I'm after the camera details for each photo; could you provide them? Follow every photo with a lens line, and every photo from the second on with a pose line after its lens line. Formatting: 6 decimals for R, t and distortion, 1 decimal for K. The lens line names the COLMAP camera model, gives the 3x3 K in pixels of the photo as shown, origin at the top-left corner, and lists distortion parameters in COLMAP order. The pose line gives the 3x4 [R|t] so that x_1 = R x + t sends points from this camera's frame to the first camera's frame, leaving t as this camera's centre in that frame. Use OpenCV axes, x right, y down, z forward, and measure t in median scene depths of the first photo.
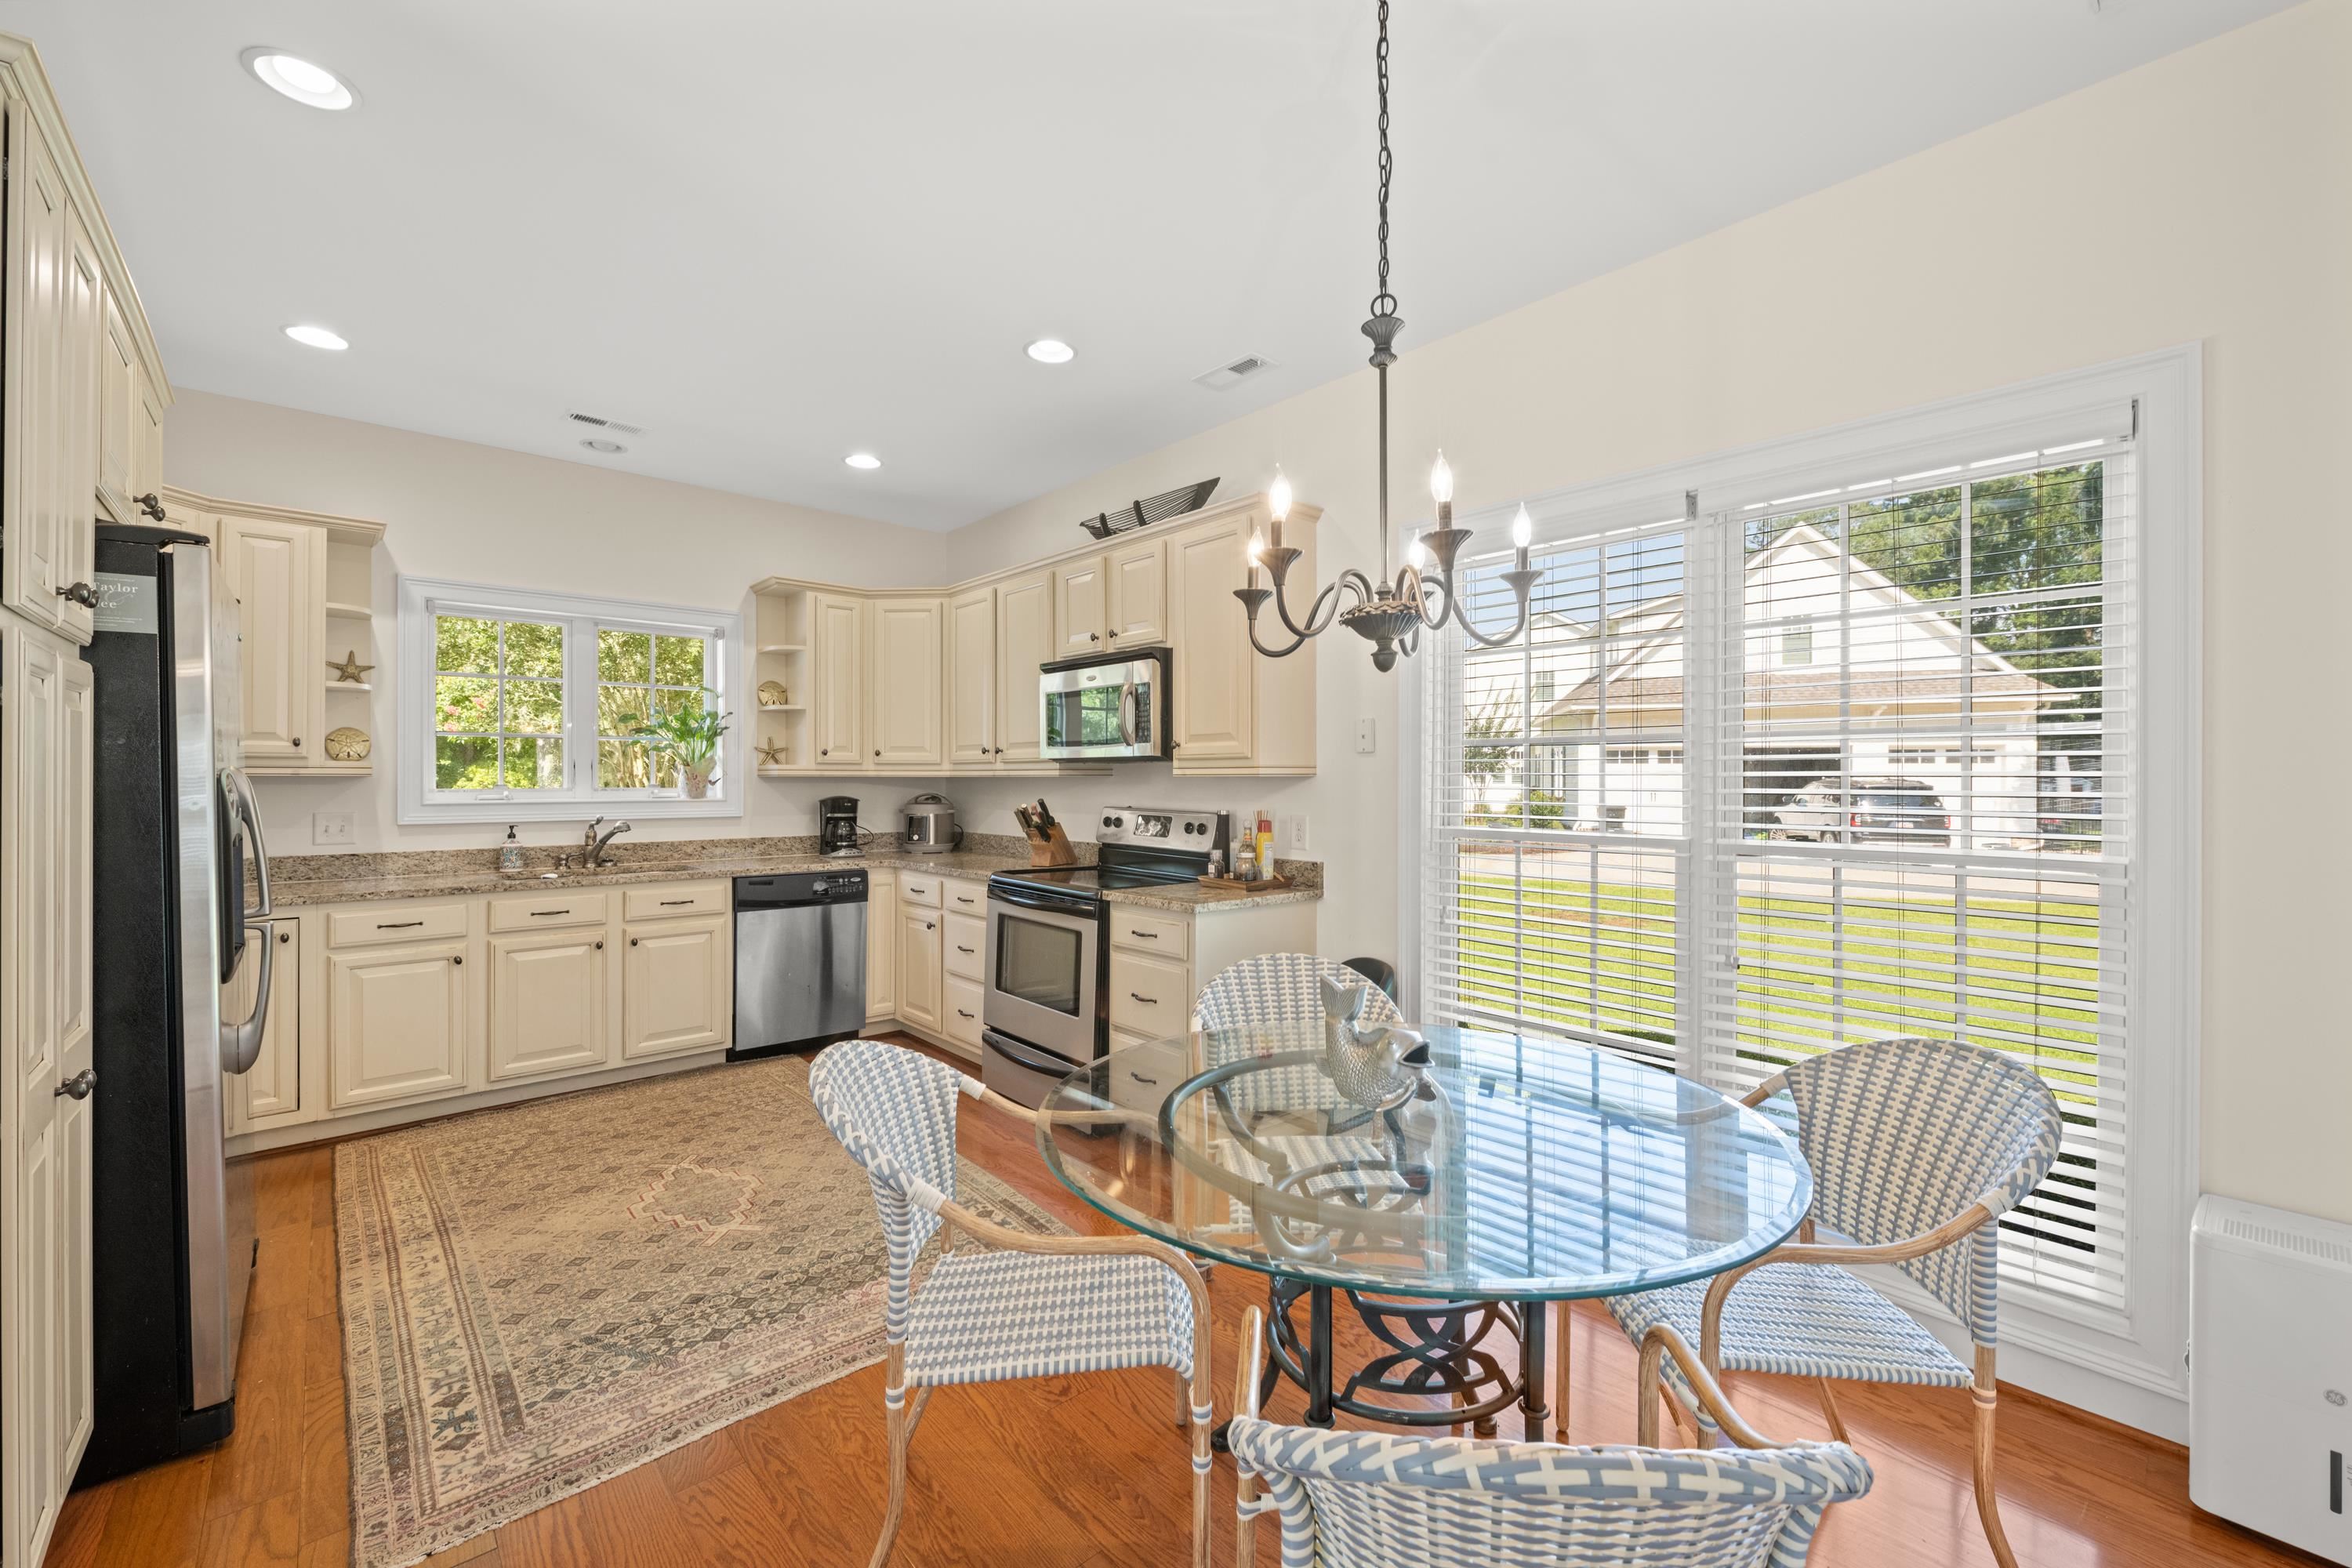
lens RADIAL K [[939.3, 0, 1164.1], [0, 939.3, 780.4], [0, 0, 1]] dist [-0.001127, -0.000446]
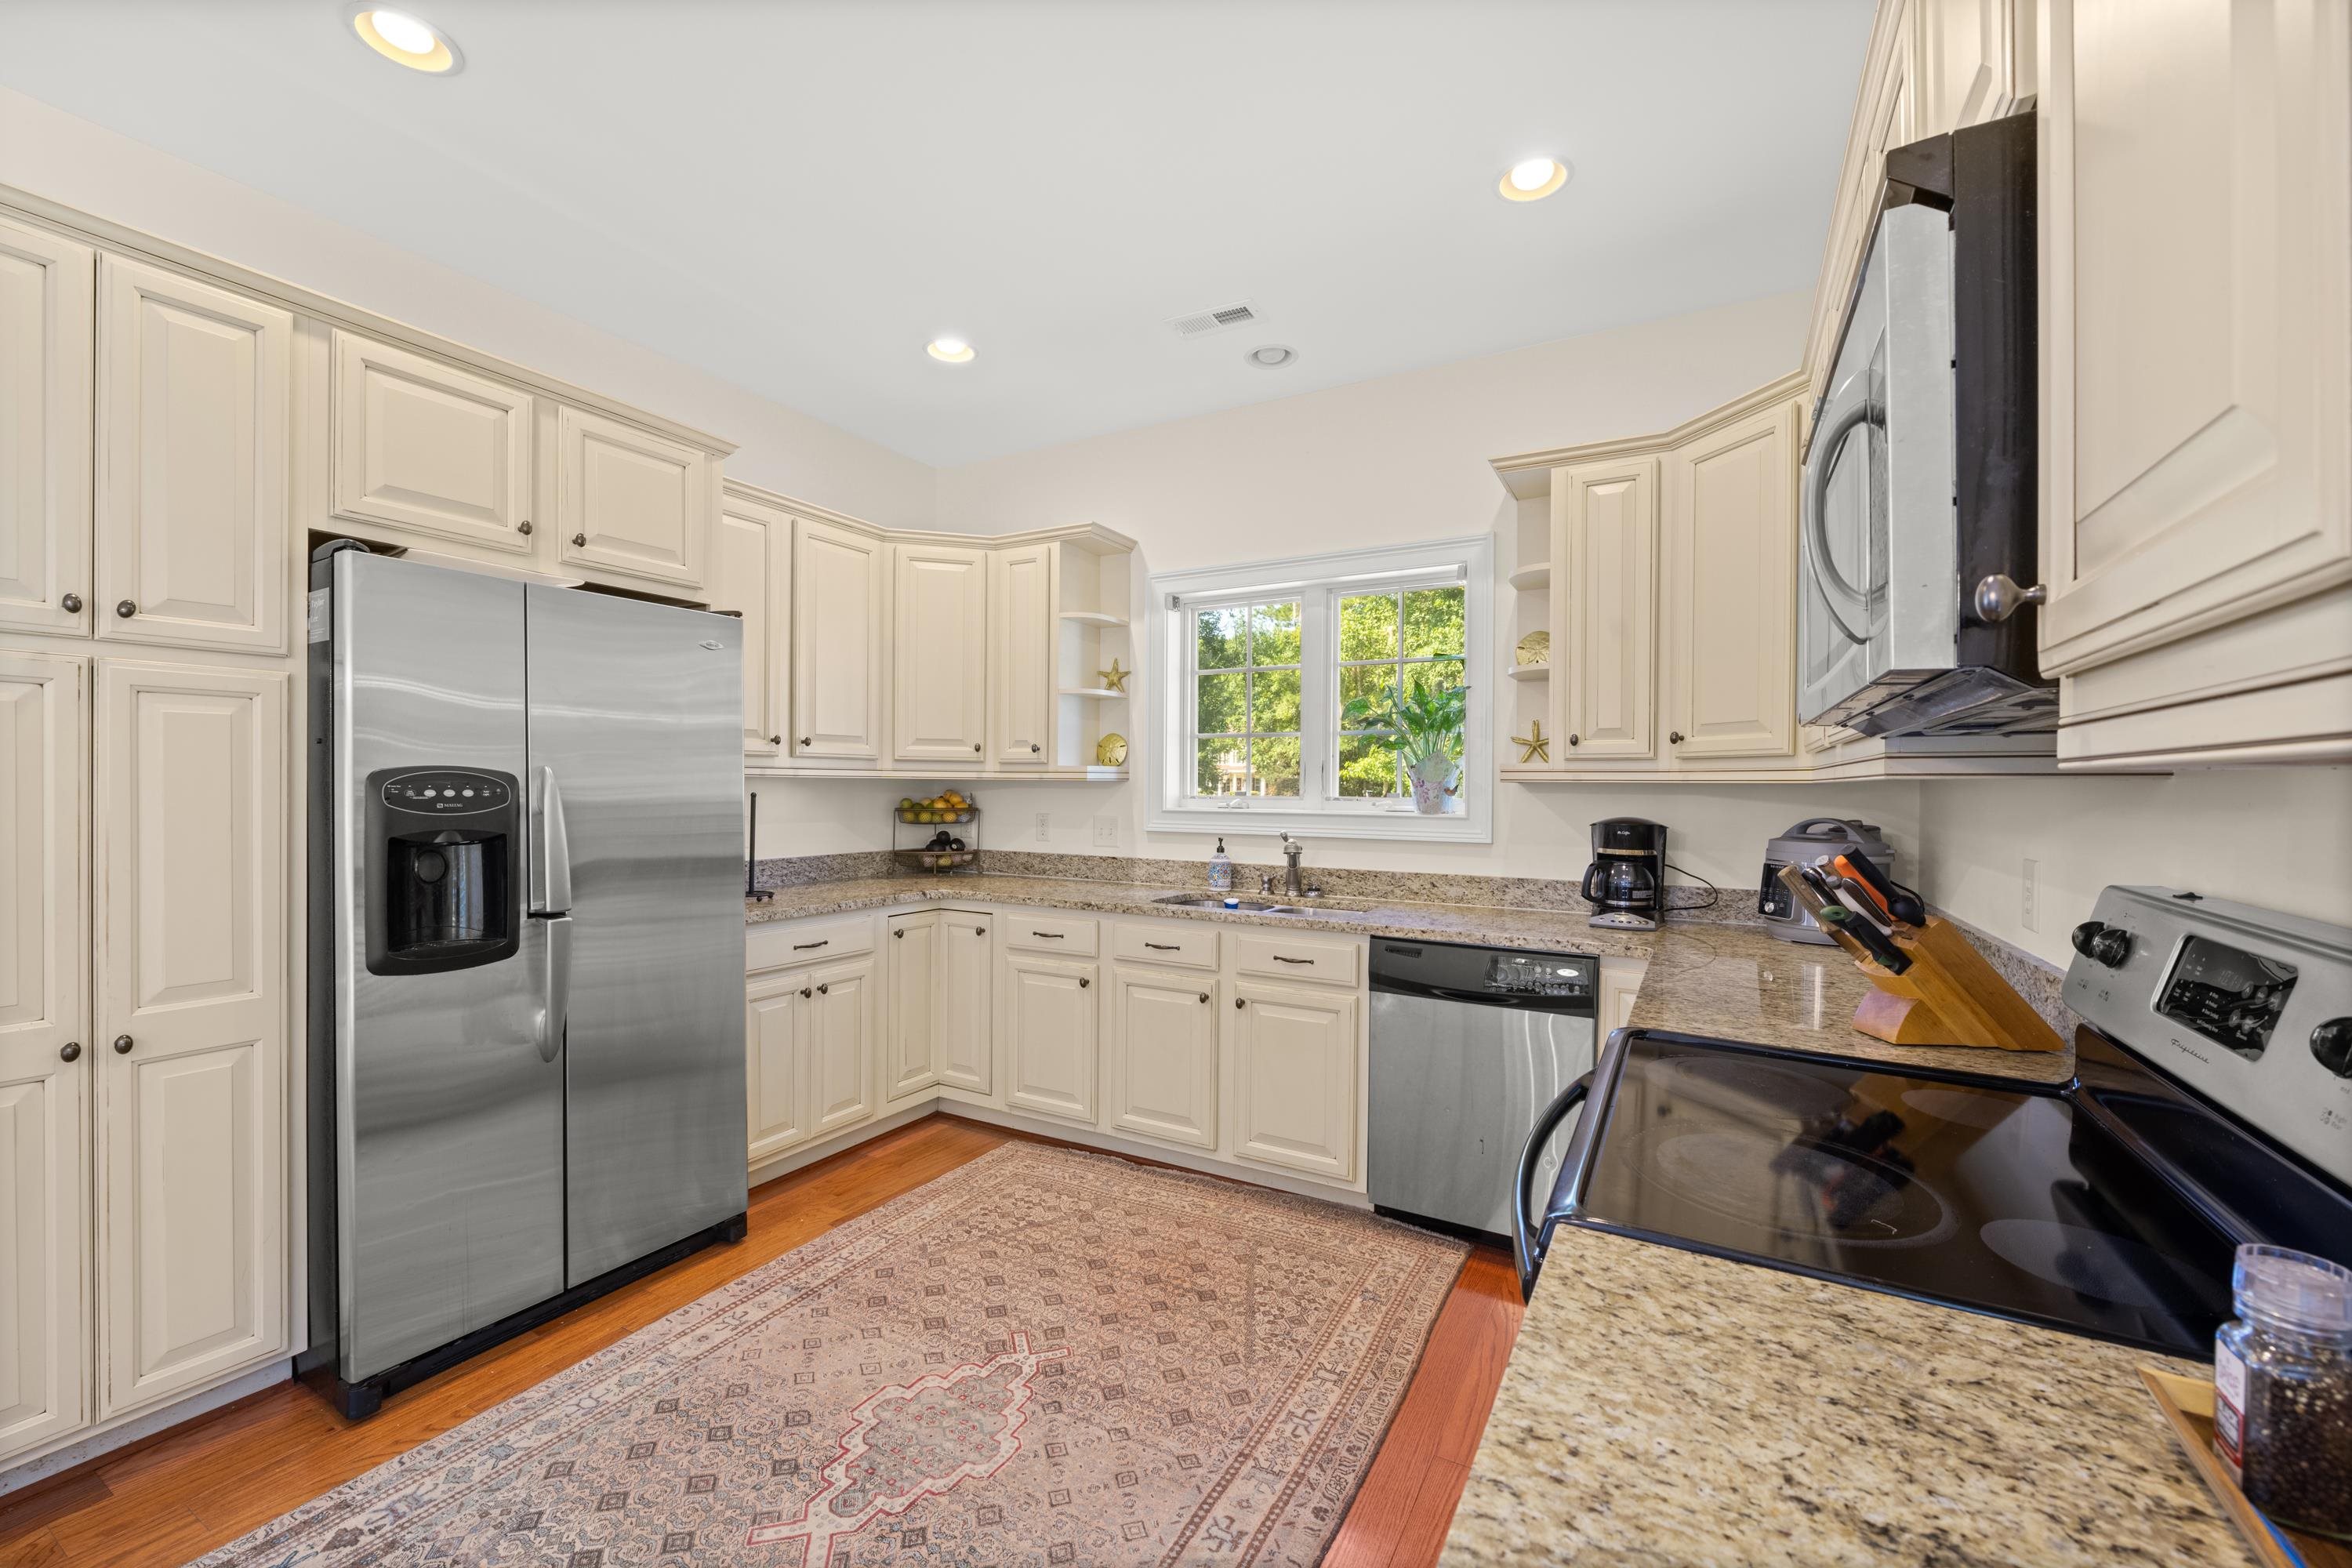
lens RADIAL K [[939.3, 0, 1186.8], [0, 939.3, 793.3], [0, 0, 1]] dist [-0.001127, -0.000446]
pose [[0.333311, 0.009454, -0.942770, 0.131774], [-0.010273, 0.999927, 0.006396, 0.001719], [0.942761, 0.007553, 0.333383, 0.775600]]
